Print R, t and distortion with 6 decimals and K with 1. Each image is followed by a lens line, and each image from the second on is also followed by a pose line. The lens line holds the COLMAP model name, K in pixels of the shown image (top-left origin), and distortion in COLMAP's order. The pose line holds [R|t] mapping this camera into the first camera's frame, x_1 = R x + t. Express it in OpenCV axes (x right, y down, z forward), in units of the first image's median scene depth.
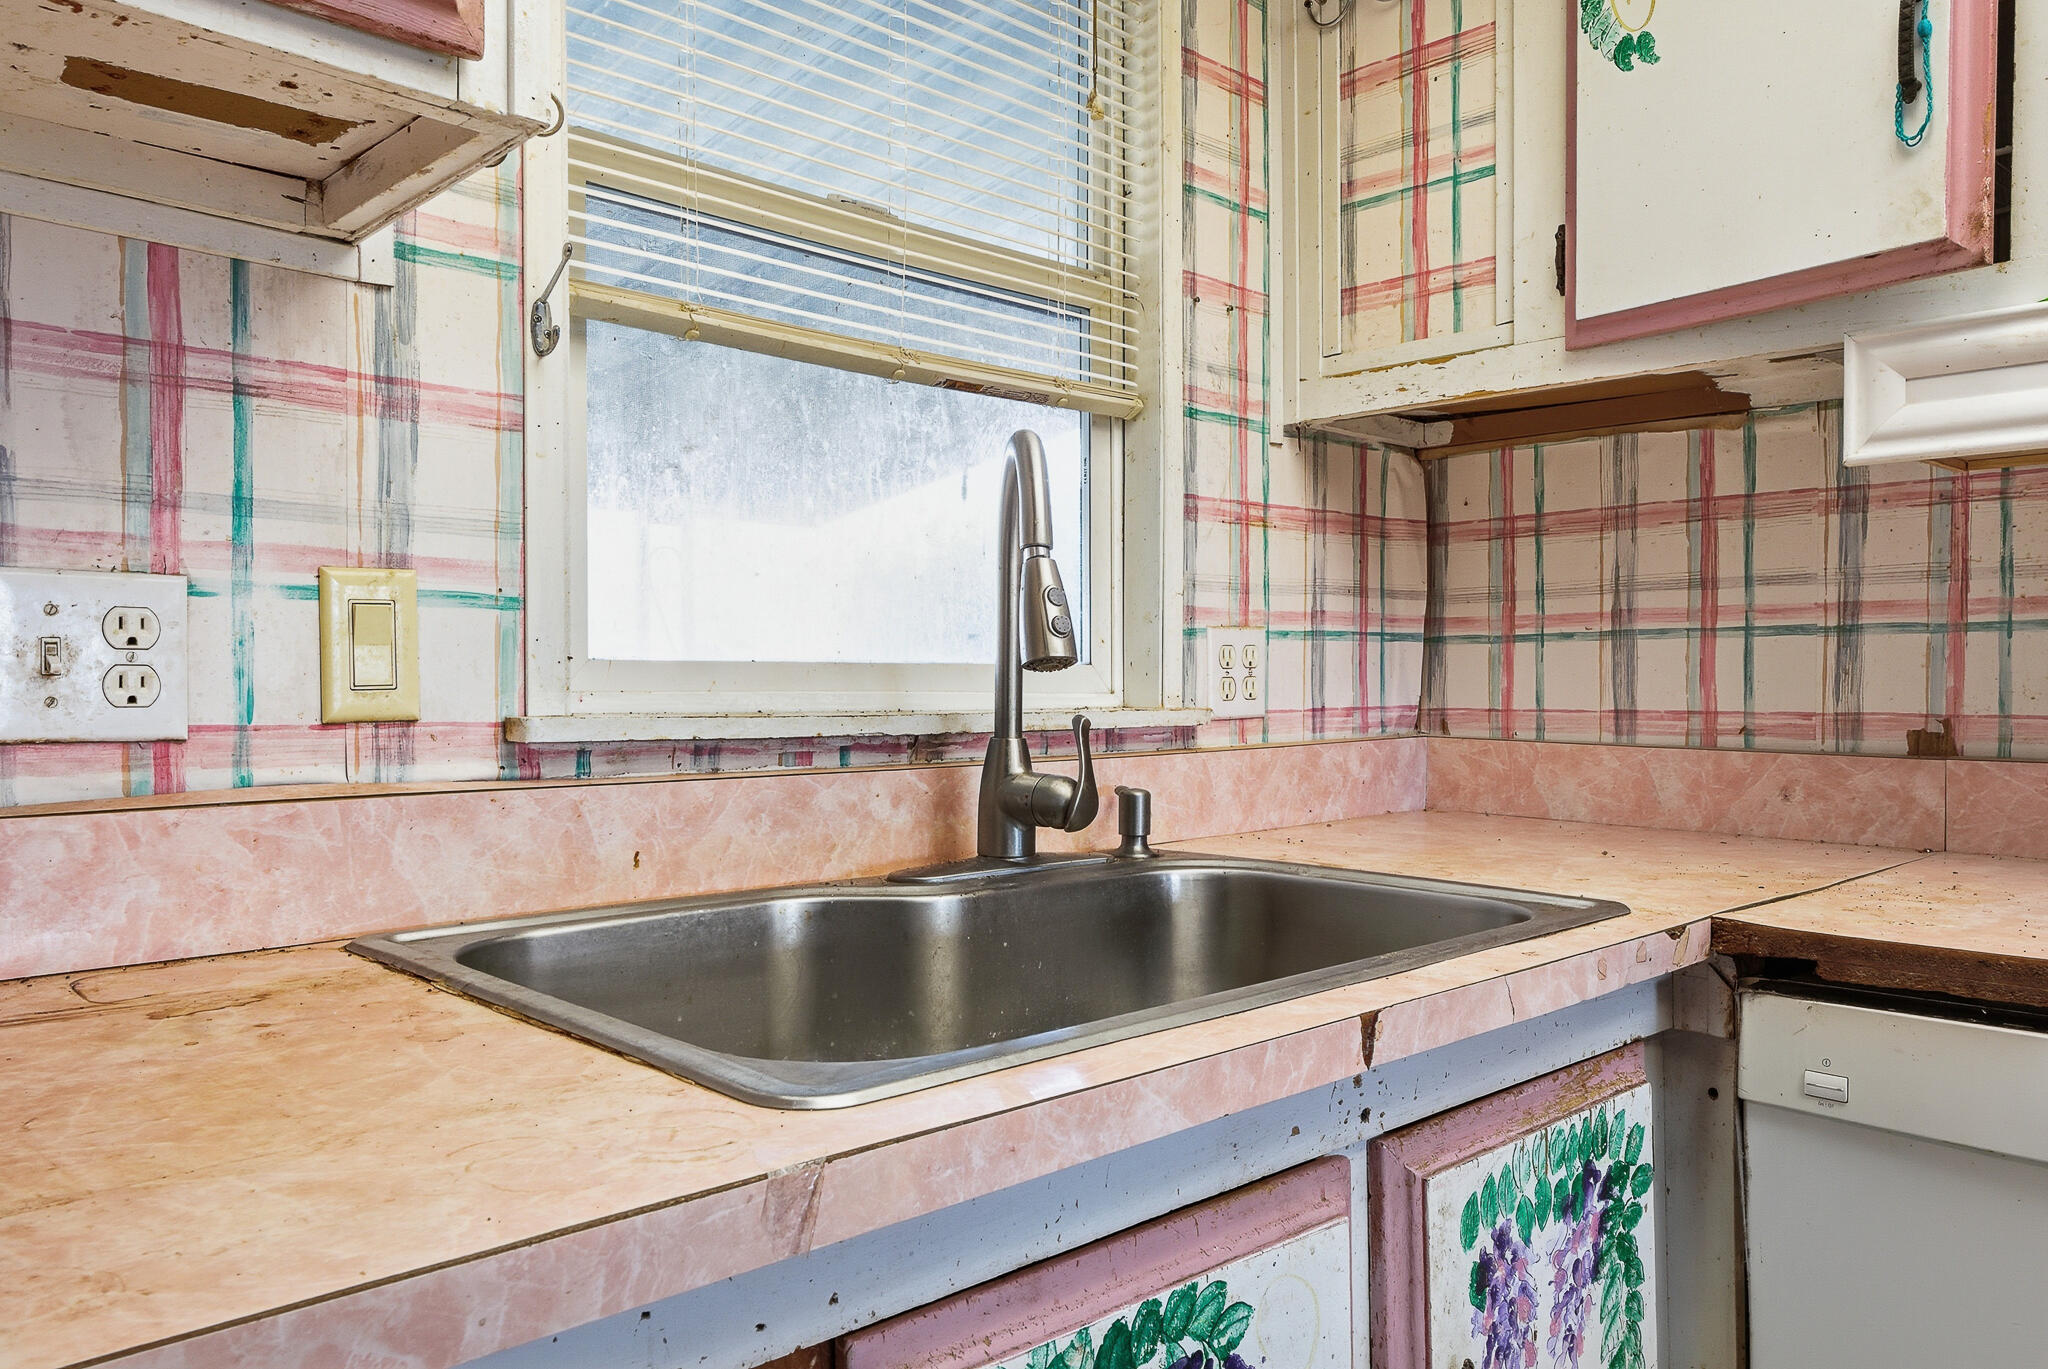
lens RADIAL K [[1480.2, 0, 1022.3], [0, 1480.2, 701.4], [0, 0, 1]] dist [0.006650, -0.000680]
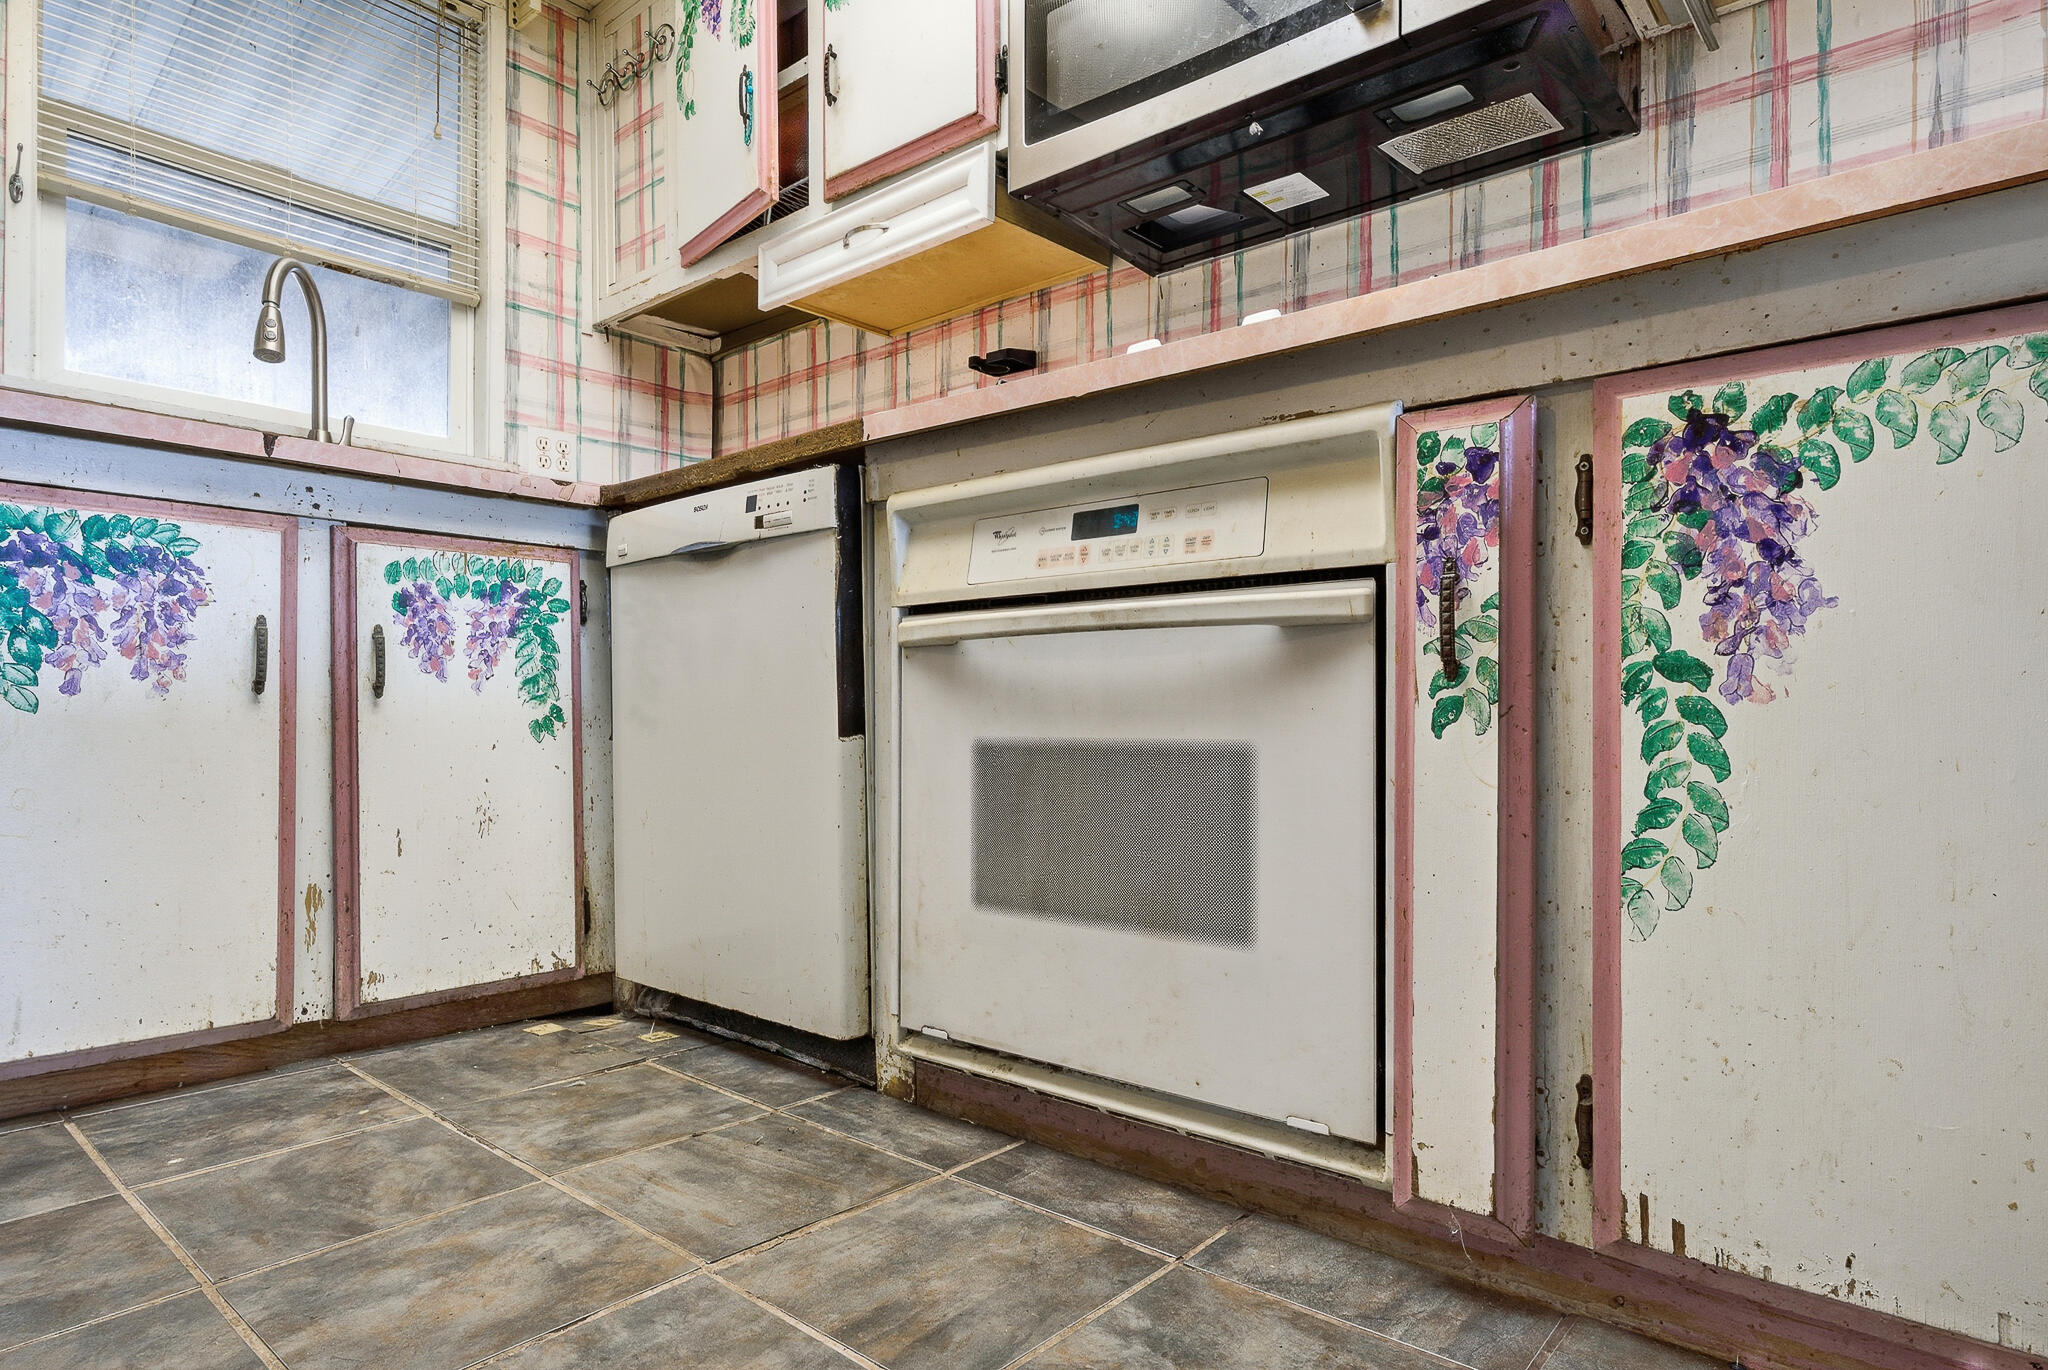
lens RADIAL K [[1134.7, 0, 1021.1], [0, 1134.7, 697.3], [0, 0, 1]] dist [-0.002527, 0.002193]
pose [[0.995116, 0.003785, 0.098641, 0.582153], [-0.001228, 0.999662, -0.025977, 0.314471], [-0.098706, 0.025729, 0.994784, -0.431742]]
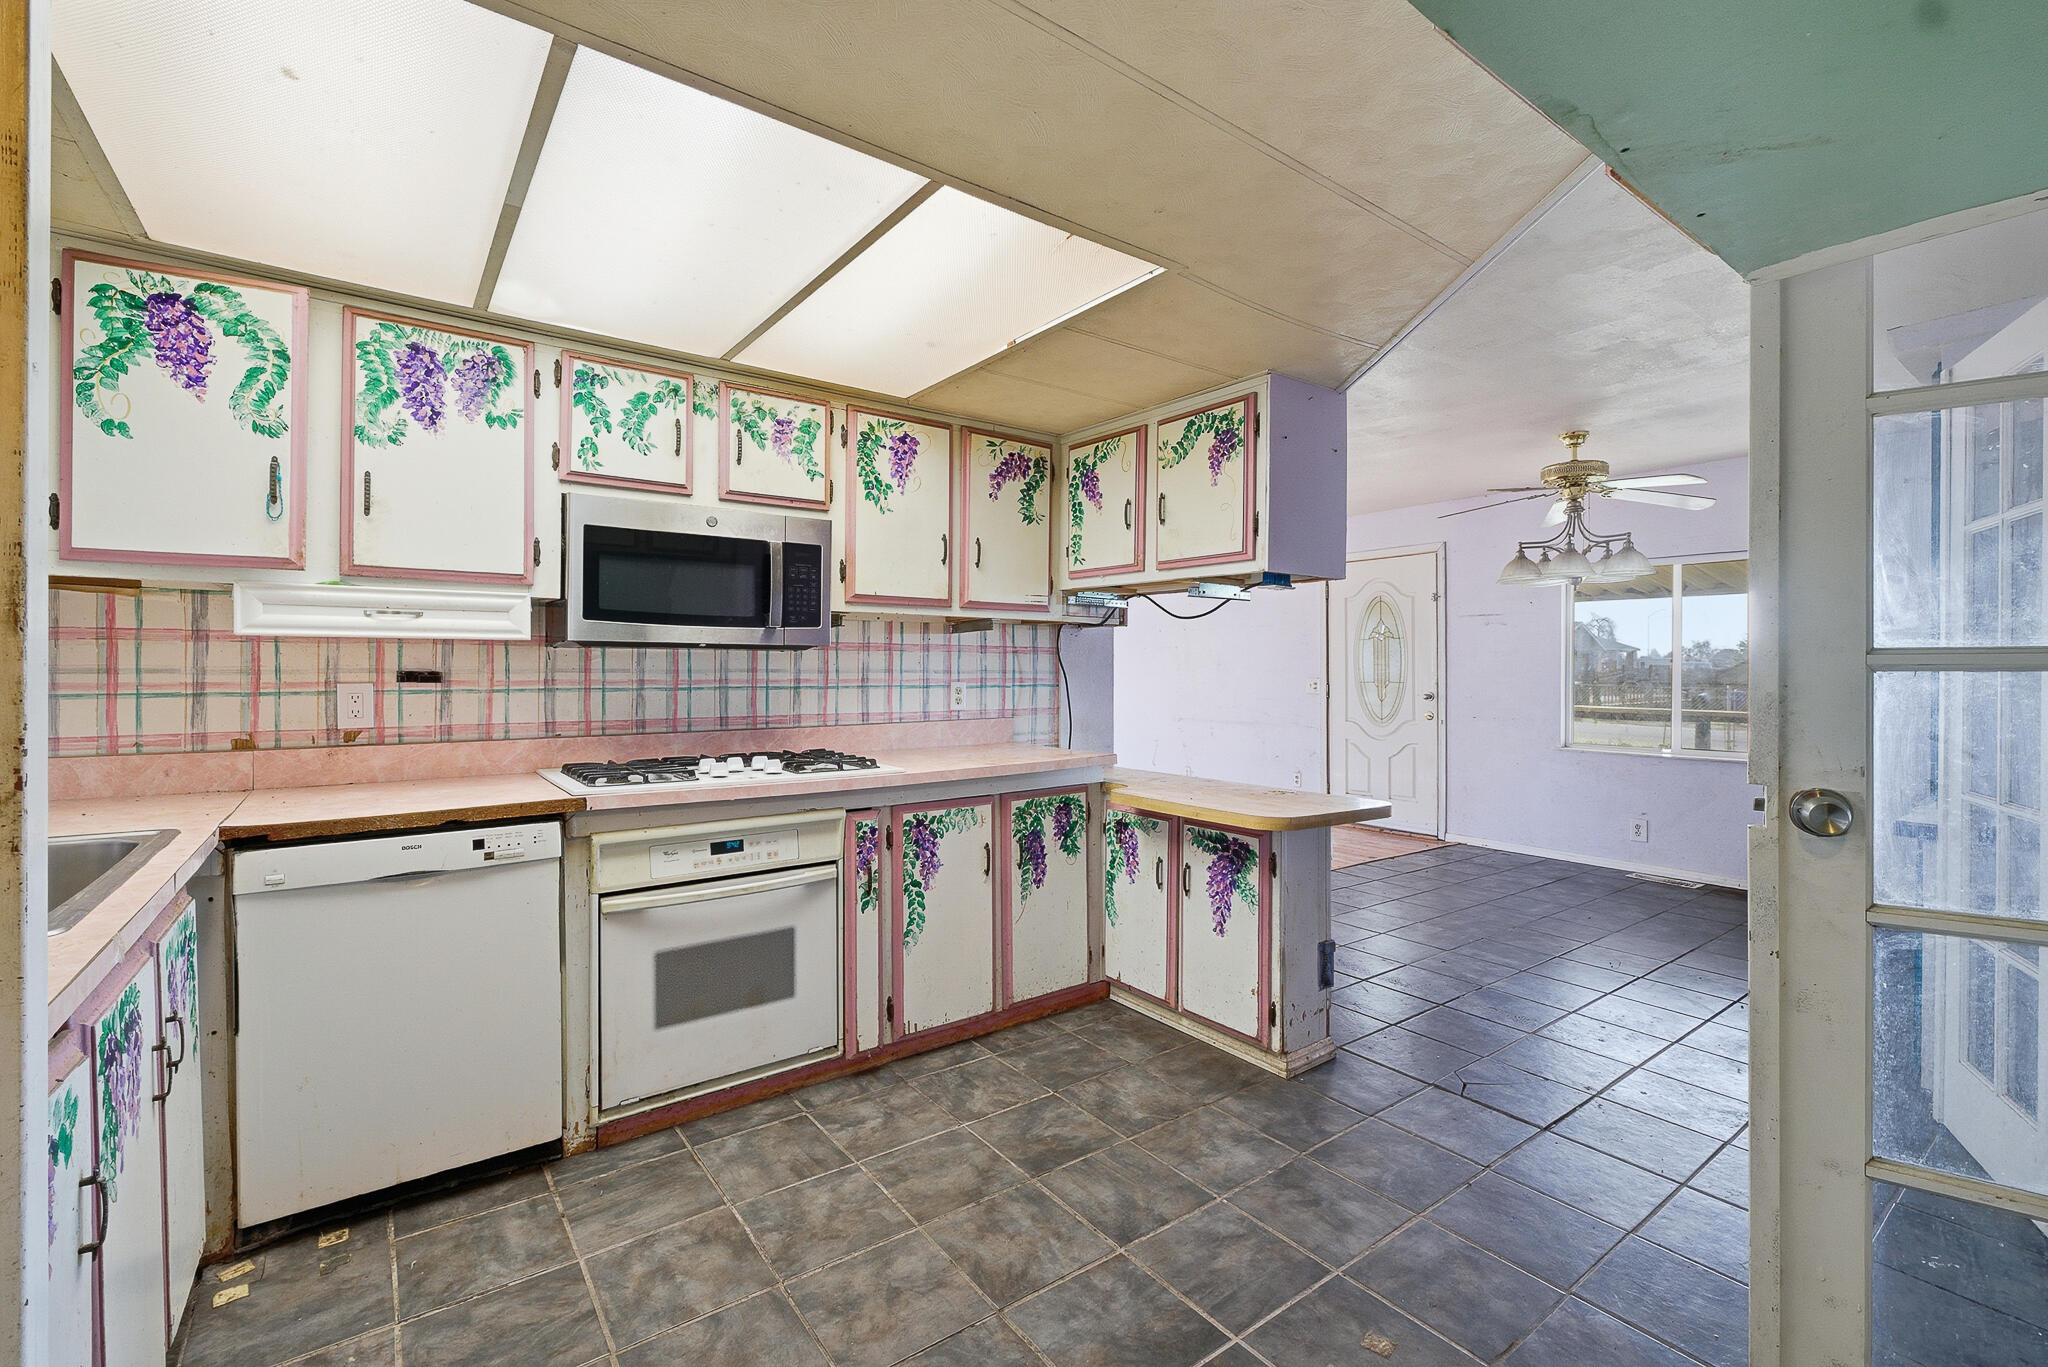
lens RADIAL K [[884.4, 0, 1012.2], [0, 884.4, 666.0], [0, 0, 1]] dist [-0.012300, 0.004697]
pose [[0.135825, -0.000237, 0.990733, -0.532511], [0.012193, 0.999925, -0.001432, -0.070438], [-0.990658, 0.012275, 0.135818, -0.346687]]
